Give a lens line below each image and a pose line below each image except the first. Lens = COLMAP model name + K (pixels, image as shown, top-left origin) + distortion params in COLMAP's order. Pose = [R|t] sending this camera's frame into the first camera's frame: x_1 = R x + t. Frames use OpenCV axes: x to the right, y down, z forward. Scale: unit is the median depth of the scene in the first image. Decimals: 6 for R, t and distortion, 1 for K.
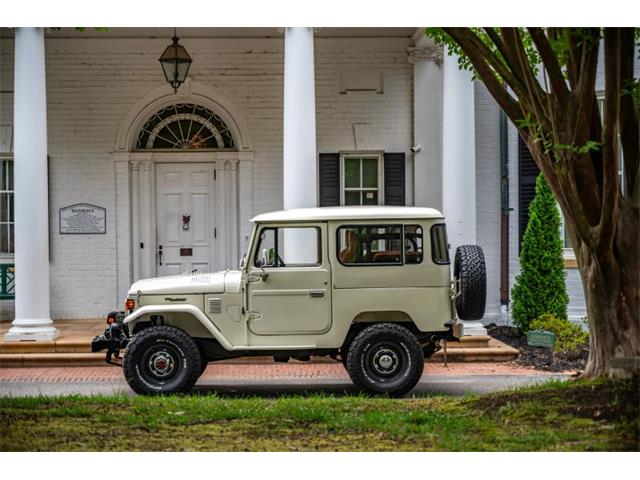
lens RADIAL K [[1267.1, 0, 320.0], [0, 1267.1, 240.0], [0, 0, 1]] dist [0.017485, 0.021970]
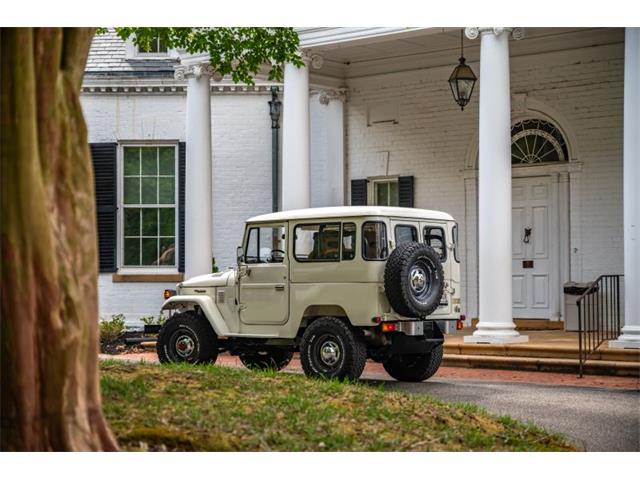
lens RADIAL K [[1267.1, 0, 320.0], [0, 1267.1, 240.0], [0, 0, 1]] dist [0.017485, 0.021970]
pose [[0.740525, -0.011623, -0.671928, 0.748729], [-0.008105, 0.999623, -0.026224, 0.029595], [0.671979, 0.024866, 0.740152, 0.213313]]
